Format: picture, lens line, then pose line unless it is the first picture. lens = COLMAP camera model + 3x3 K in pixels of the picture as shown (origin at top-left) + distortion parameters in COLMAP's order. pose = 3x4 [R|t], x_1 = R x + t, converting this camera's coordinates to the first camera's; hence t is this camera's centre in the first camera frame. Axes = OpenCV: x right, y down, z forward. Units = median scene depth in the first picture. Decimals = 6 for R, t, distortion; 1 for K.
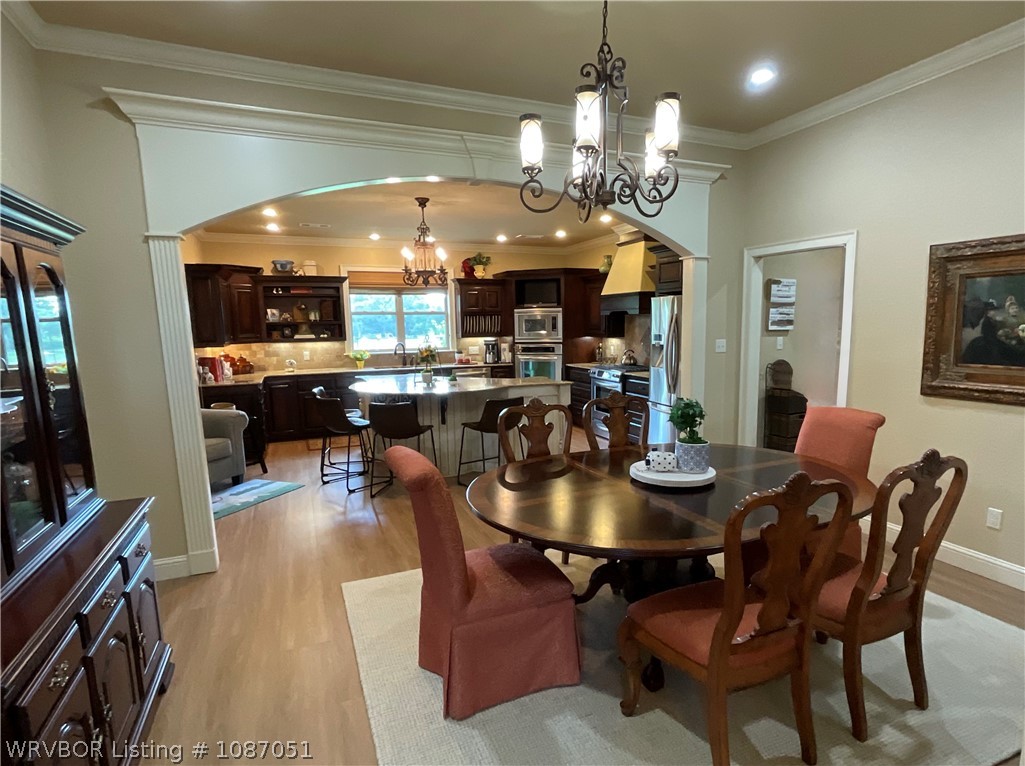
lens RADIAL K [[561.2, 0, 532.1], [0, 561.2, 405.7], [0, 0, 1]] dist [0.005601, 0.000532]
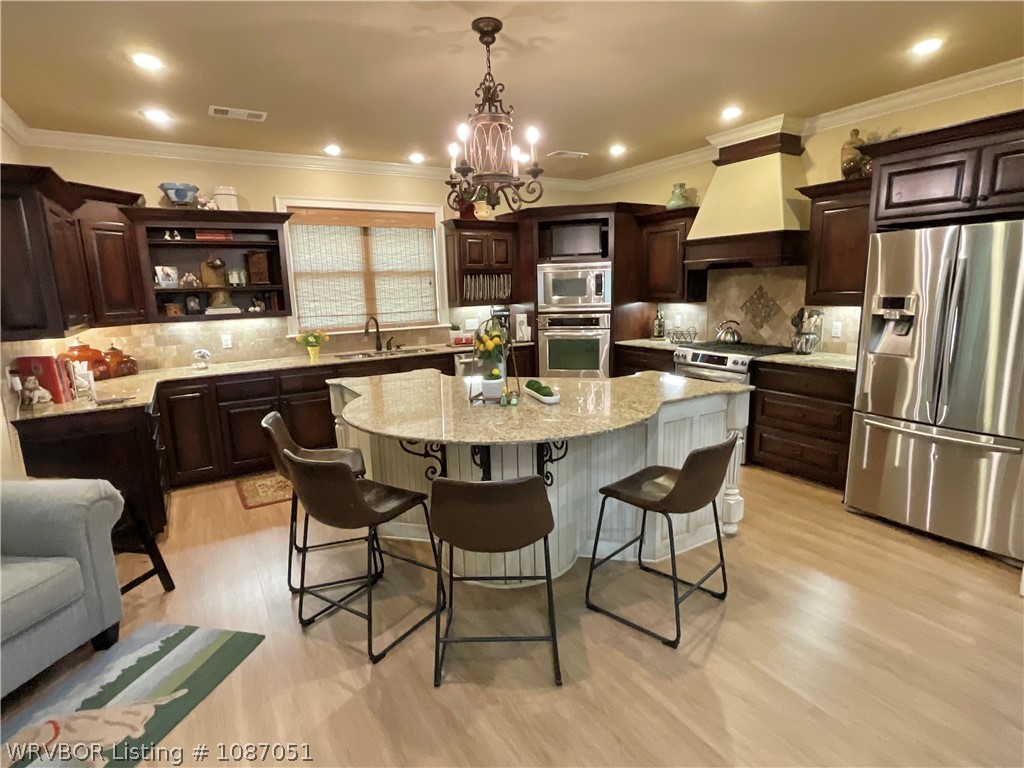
lens RADIAL K [[528.7, 0, 500.2], [0, 528.7, 383.1], [0, 0, 1]] dist [0.002471, 0.005131]
pose [[0.991248, -0.038891, 0.126157, -0.179700], [0.034877, 0.998817, 0.033879, -0.053000], [-0.127326, -0.029182, 0.991432, 0.382117]]
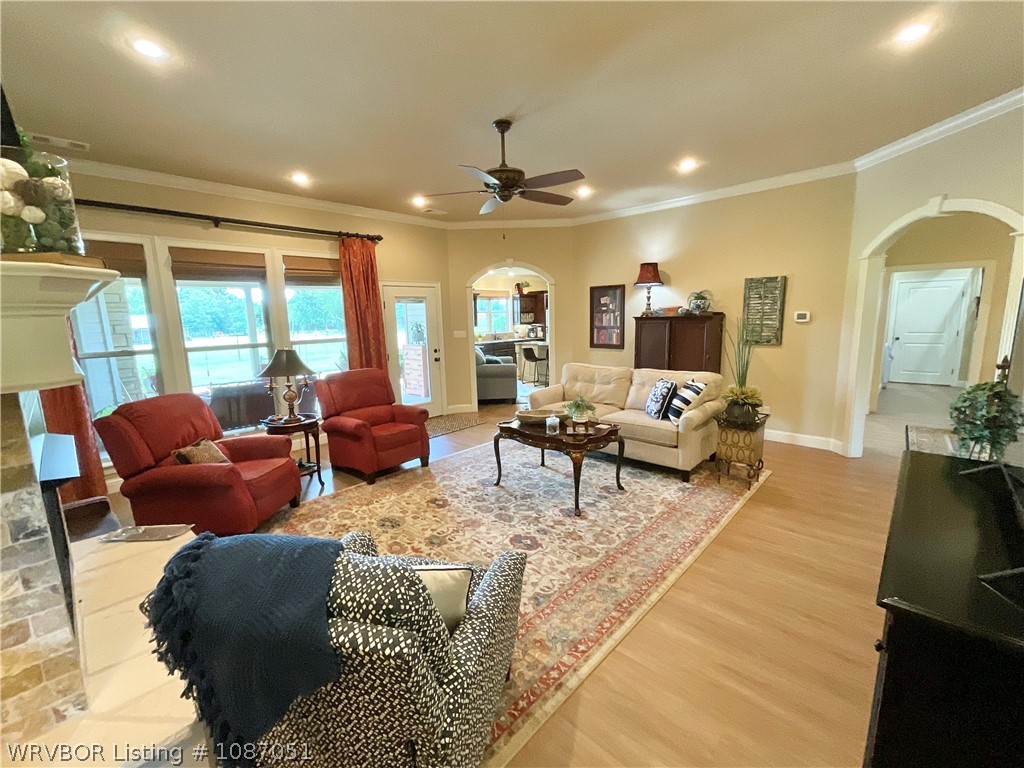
lens RADIAL K [[419.5, 0, 506.3], [0, 419.5, 382.6], [0, 0, 1]] dist [-0.008367, -0.000165]
pose [[0.921138, -0.065259, 0.383728, -0.817953], [0.063274, 0.997837, 0.017808, 0.055544], [-0.384060, 0.007876, 0.923275, -0.352155]]
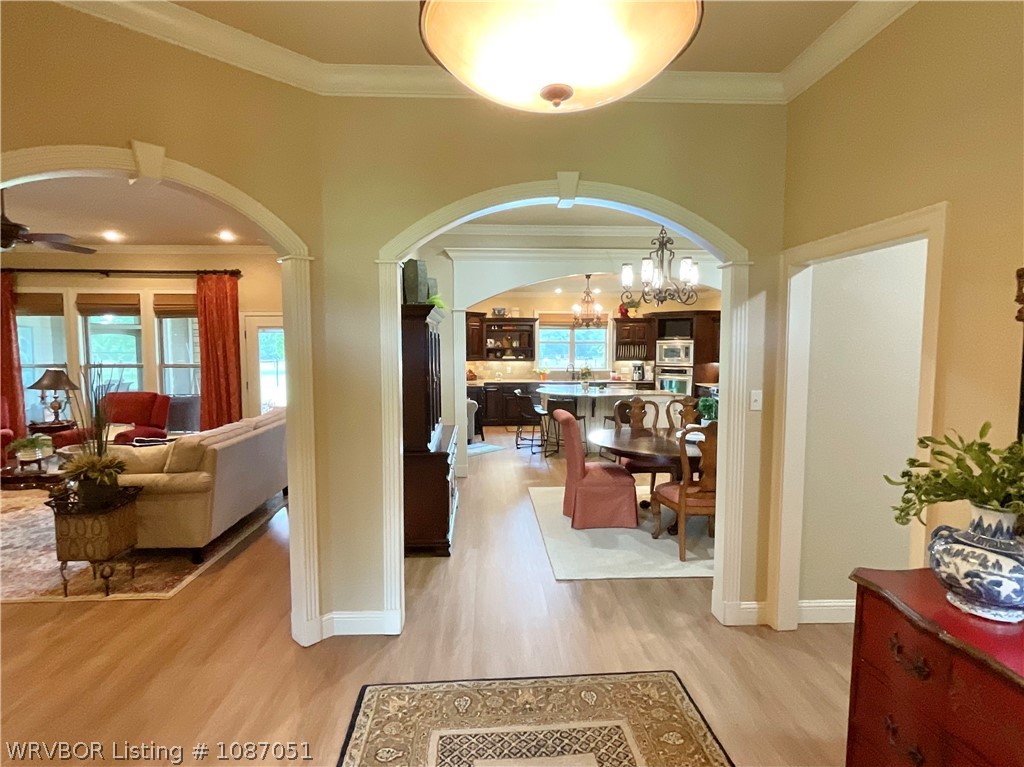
lens RADIAL K [[528.7, 0, 509.2], [0, 528.7, 385.7], [0, 0, 1]] dist [0.002471, 0.005131]
pose [[0.935941, 0.043239, -0.349492, 0.091993], [-0.067413, 0.996079, -0.057298, 0.032657], [0.345644, 0.077188, 0.935186, -0.313206]]
